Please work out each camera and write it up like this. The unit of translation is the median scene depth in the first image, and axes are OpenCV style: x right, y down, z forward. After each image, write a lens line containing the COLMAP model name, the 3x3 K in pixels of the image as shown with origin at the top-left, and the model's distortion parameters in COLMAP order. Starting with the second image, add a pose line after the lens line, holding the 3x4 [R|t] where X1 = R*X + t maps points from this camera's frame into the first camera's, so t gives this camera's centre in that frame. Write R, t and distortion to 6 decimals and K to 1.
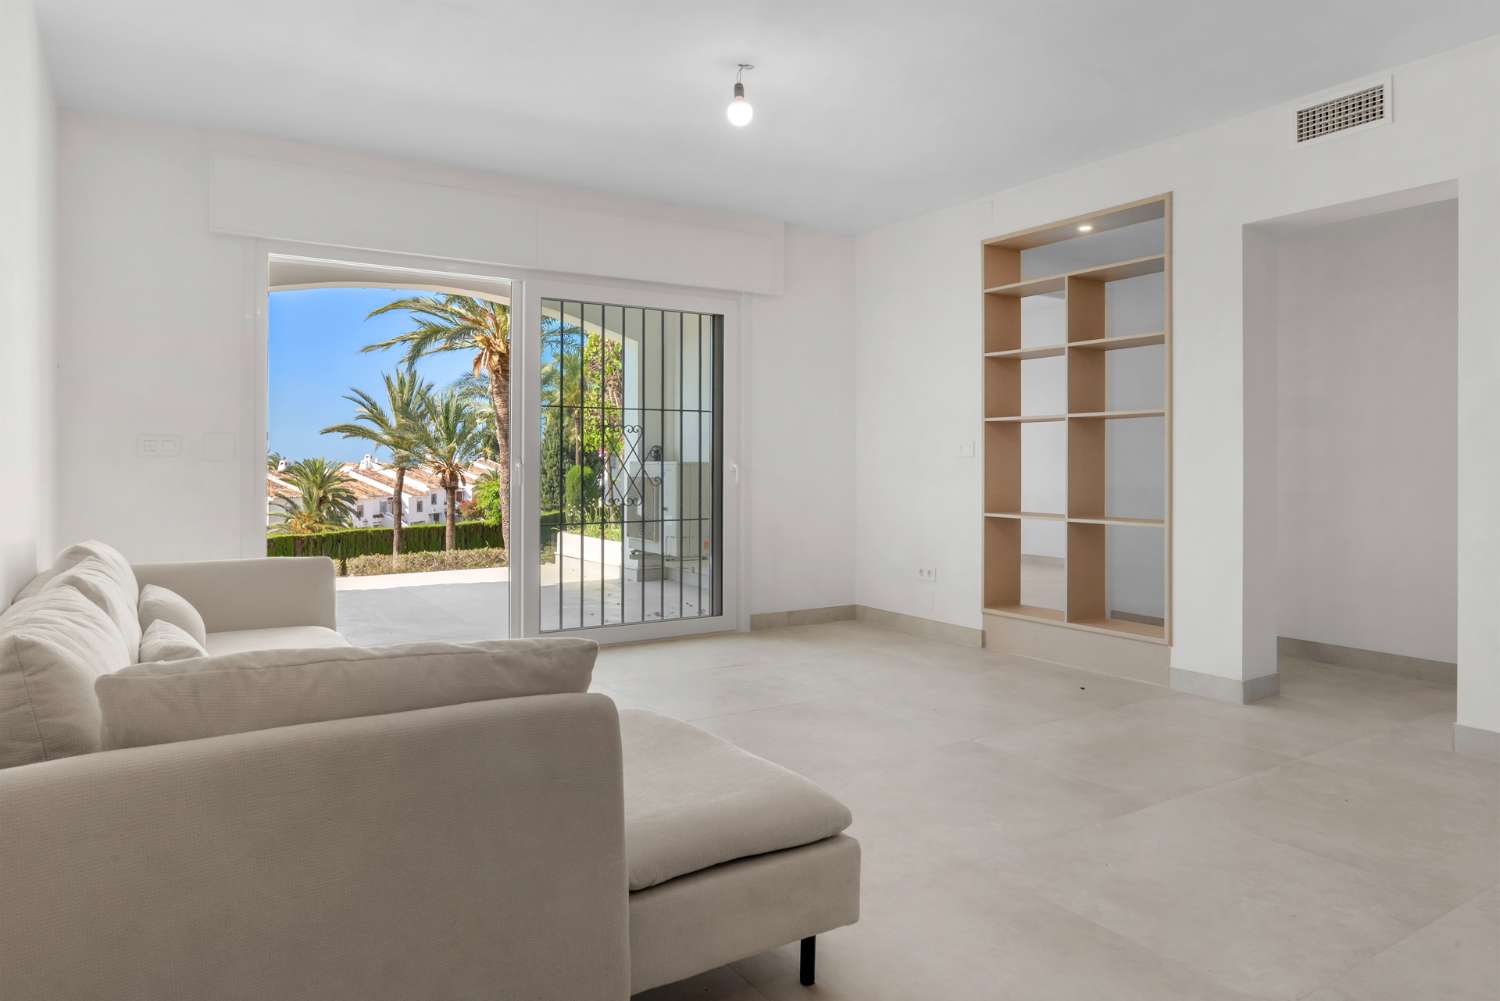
lens RADIAL K [[960.0, 0, 750.6], [0, 960.0, 460.4], [0, 0, 1]] dist [-0.021486, 0.000292]
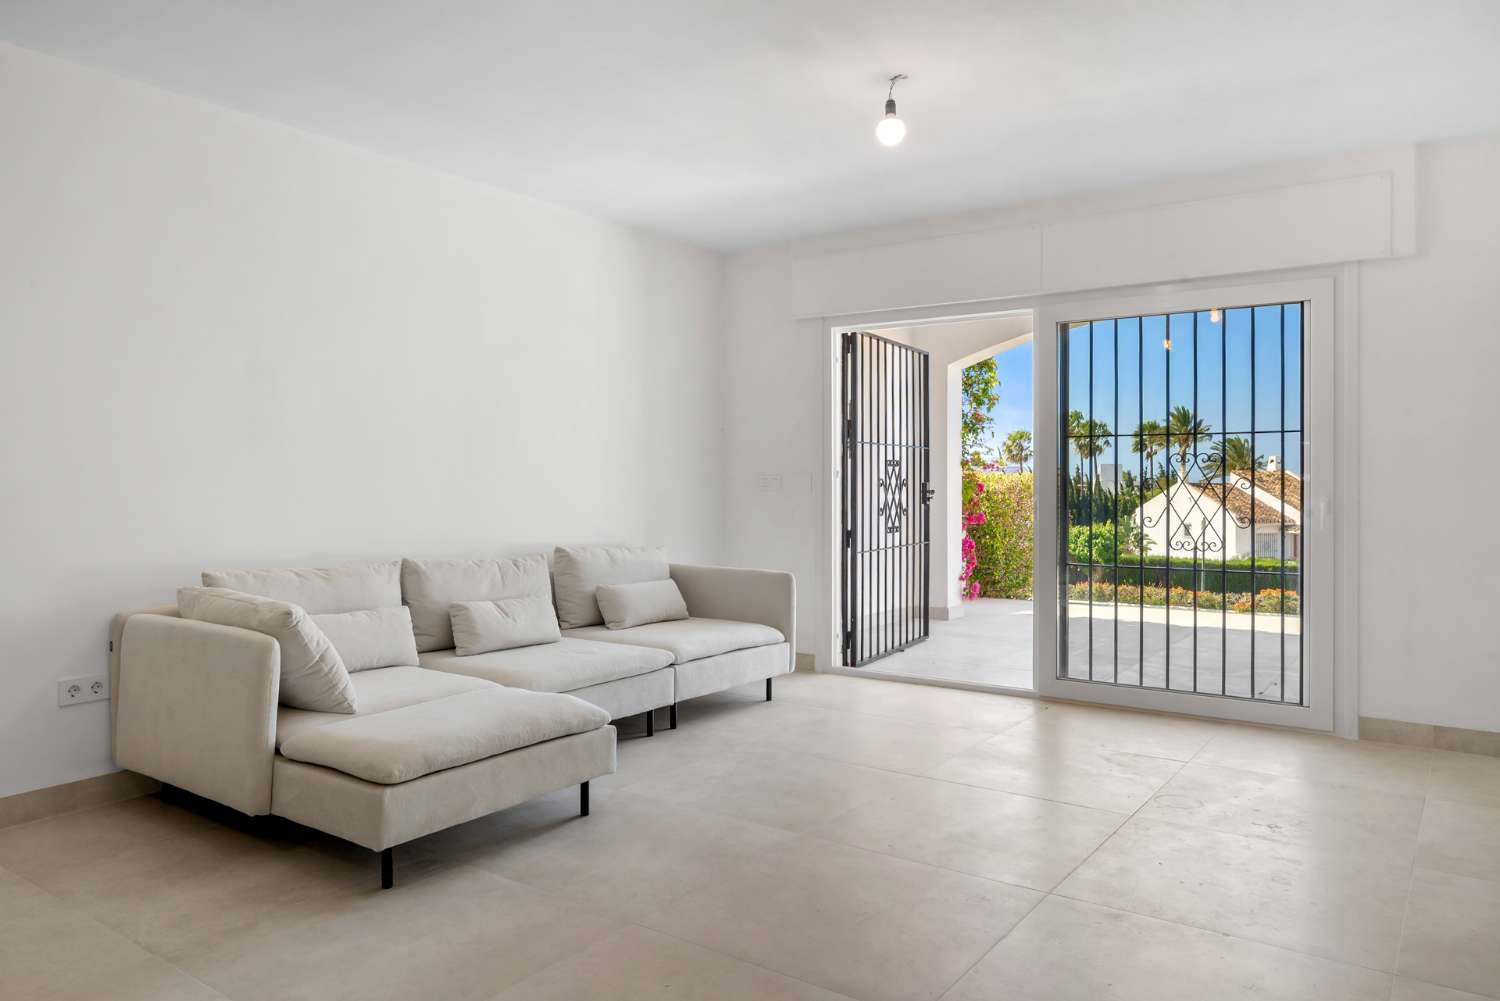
lens RADIAL K [[1029.6, 0, 752.2], [0, 1029.6, 487.9], [0, 0, 1]] dist [-0.016412, -0.000975]
pose [[0.372365, 0.007242, -0.928058, 0.085861], [0.000655, 0.999967, 0.008066, -0.002304], [0.928086, -0.003611, 0.372348, 0.049102]]
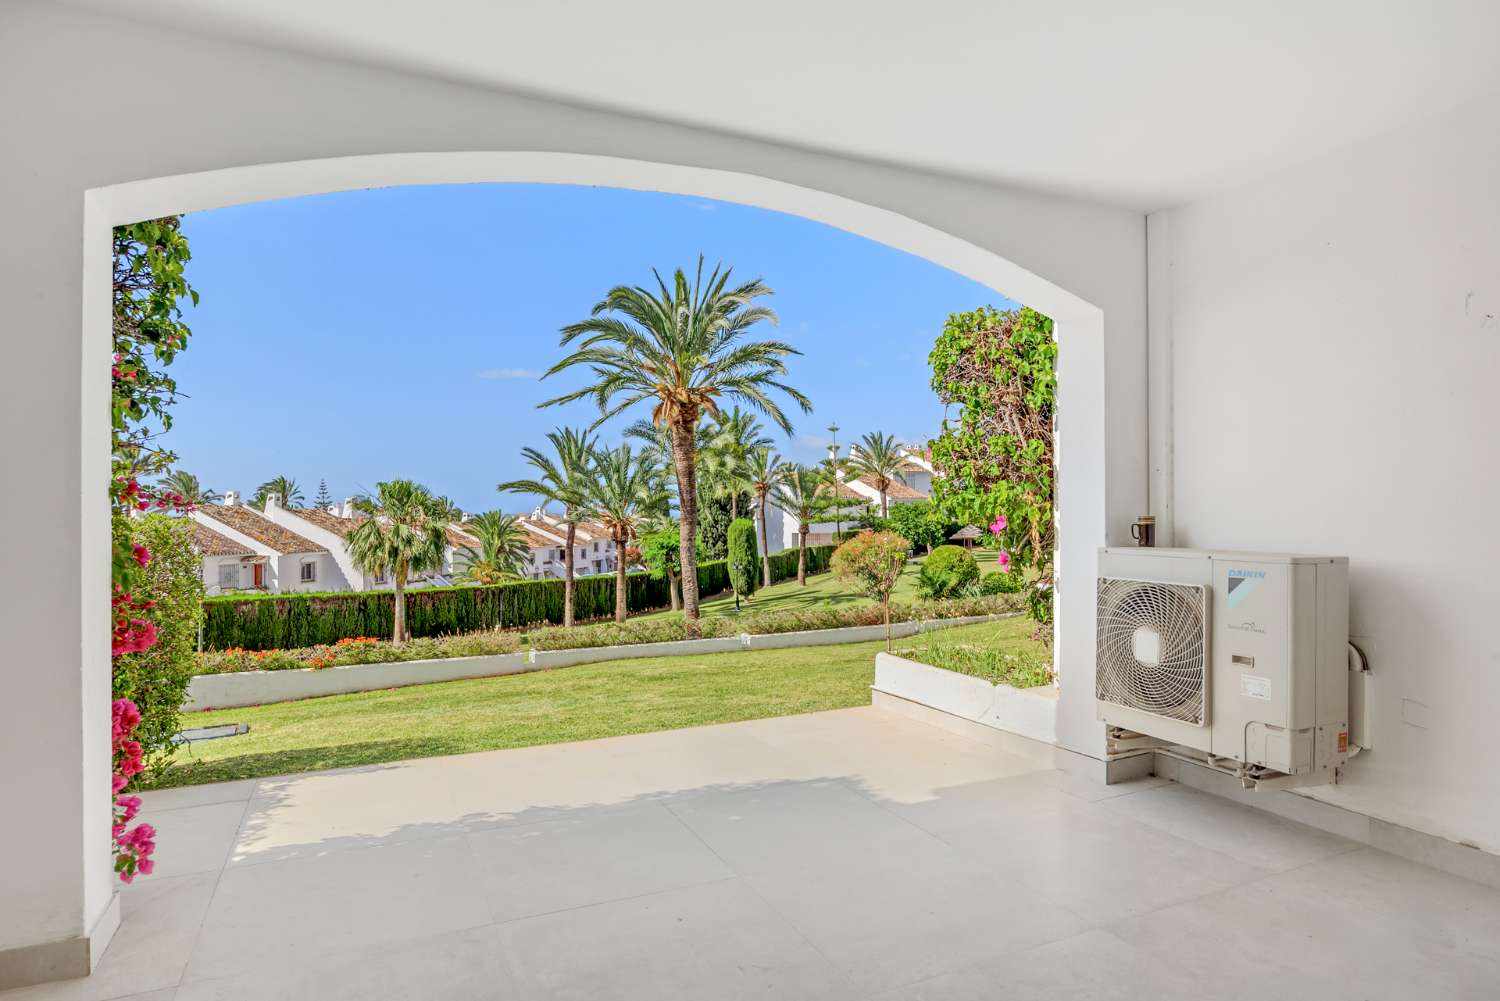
lens RADIAL K [[858.5, 0, 750.5], [0, 858.5, 506.1], [0, 0, 1]] dist [-0.022080, 0.004912]
pose [[0.990766, -0.003682, -0.135531, -0.055373], [0.003046, 0.999983, -0.004897, -0.004306], [0.135547, 0.004439, 0.990761, 0.120917]]
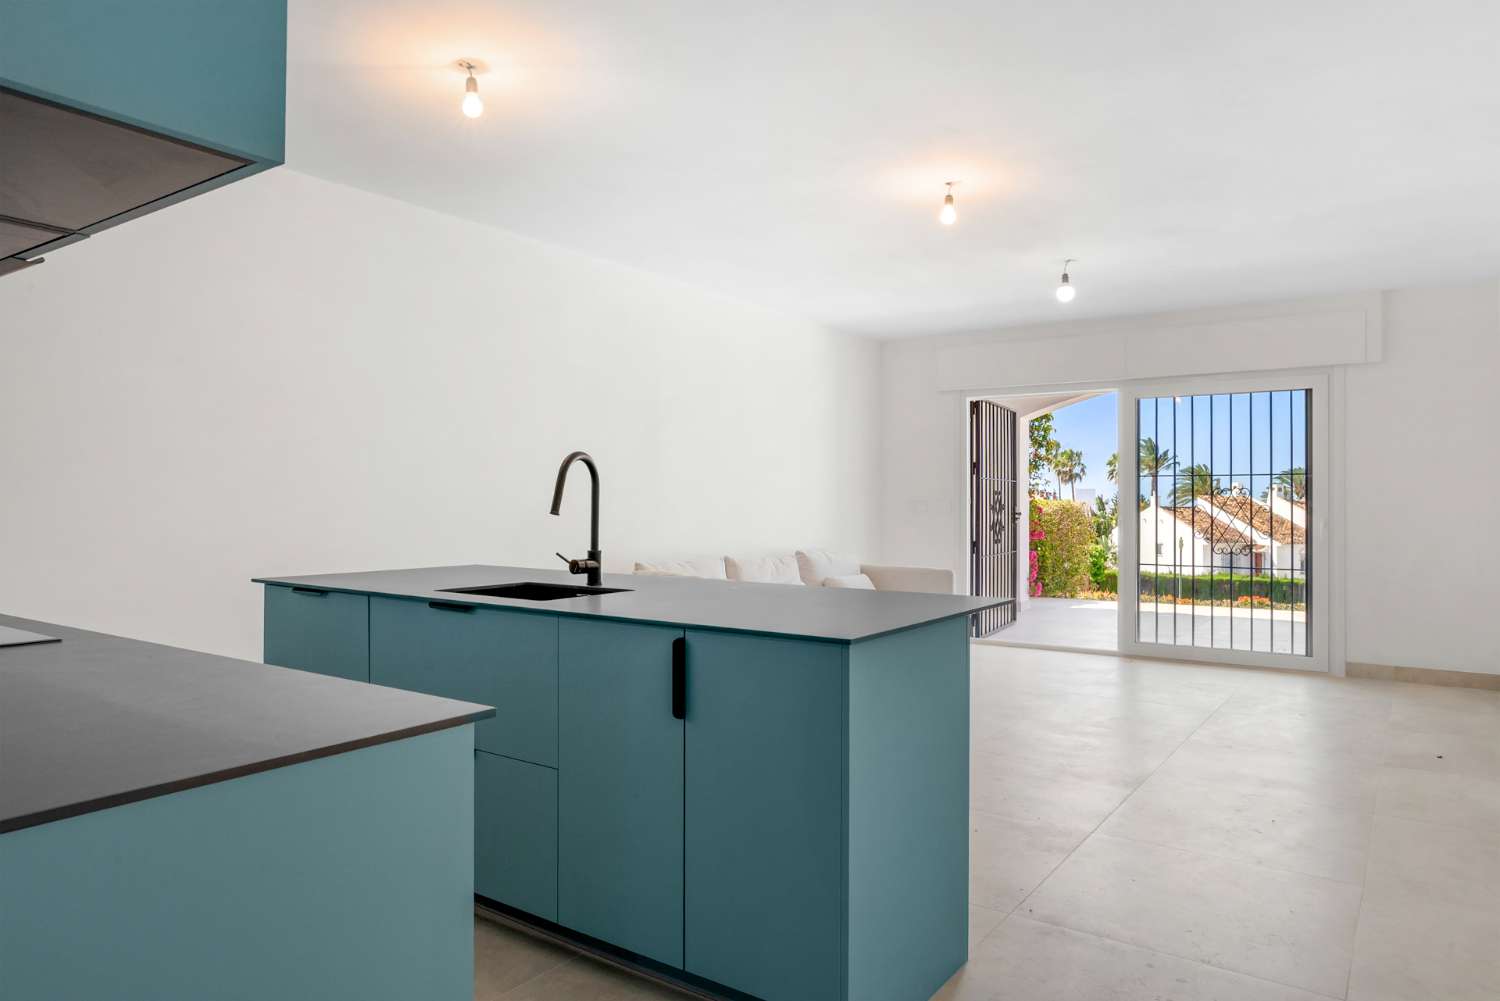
lens RADIAL K [[960.0, 0, 747.4], [0, 960.0, 495.2], [0, 0, 1]] dist [-0.021486, 0.000292]
pose [[0.374845, -0.005607, -0.927071, 0.119884], [-0.002673, 0.999971, -0.007128, -0.002794], [0.927084, 0.005150, 0.374819, -0.004777]]
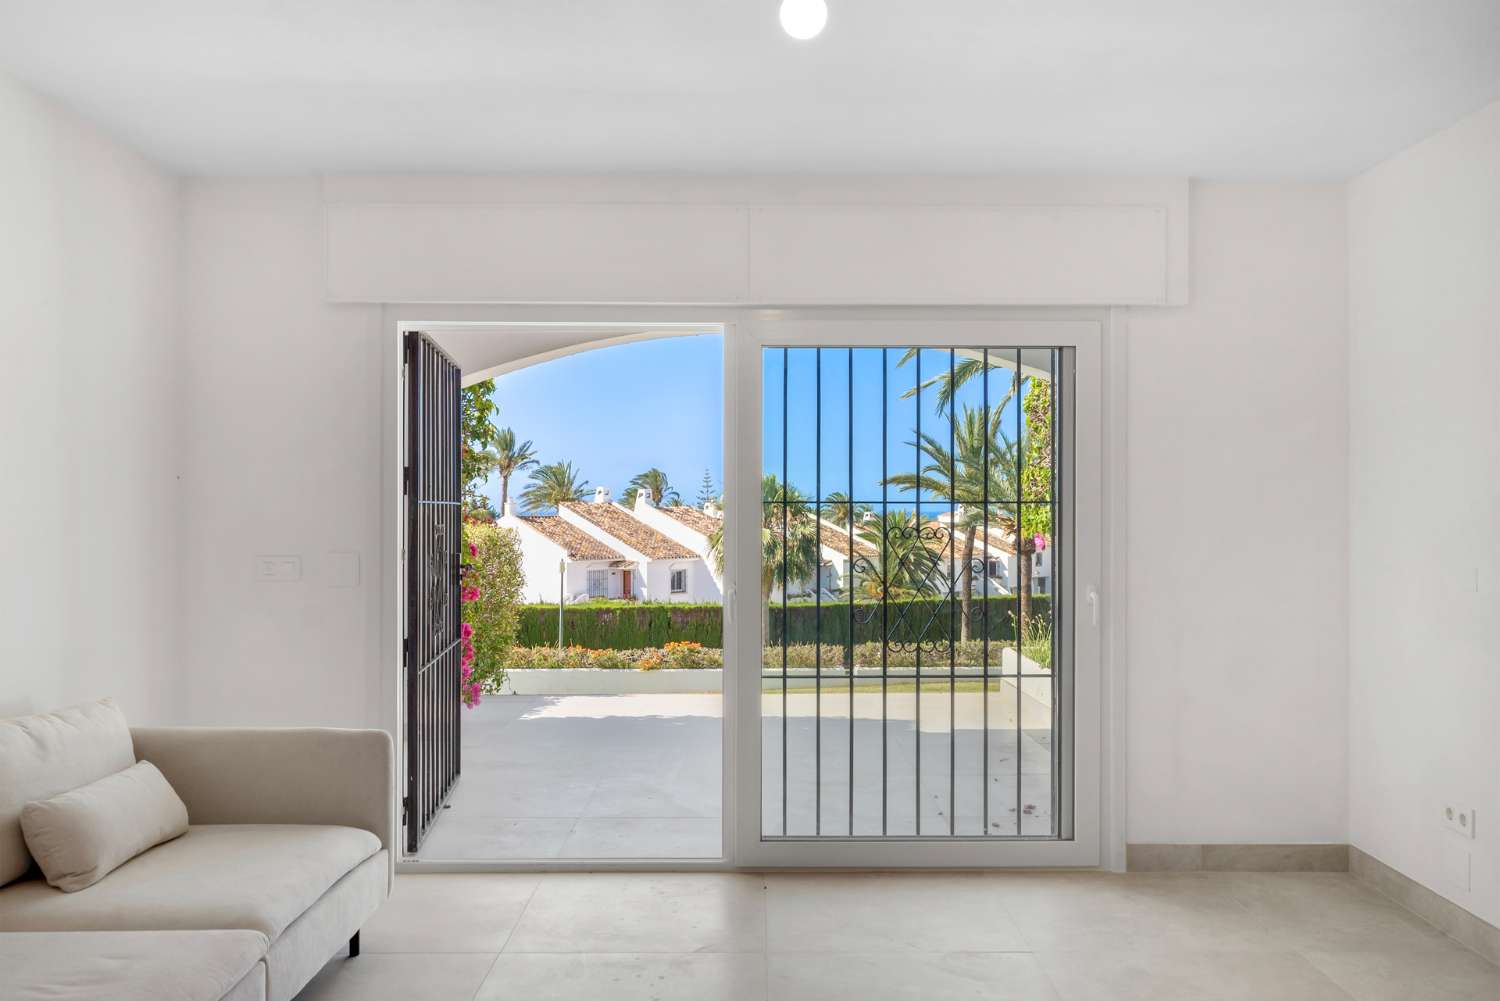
lens RADIAL K [[1208.5, 0, 762.3], [0, 1208.5, 504.4], [0, 0, 1]] dist [-0.006218, 0.009766]
pose [[0.847082, -0.001657, -0.531460, 0.033438], [0.000146, 0.999996, -0.002884, -0.007891], [0.531462, 0.002365, 0.847079, 0.038949]]
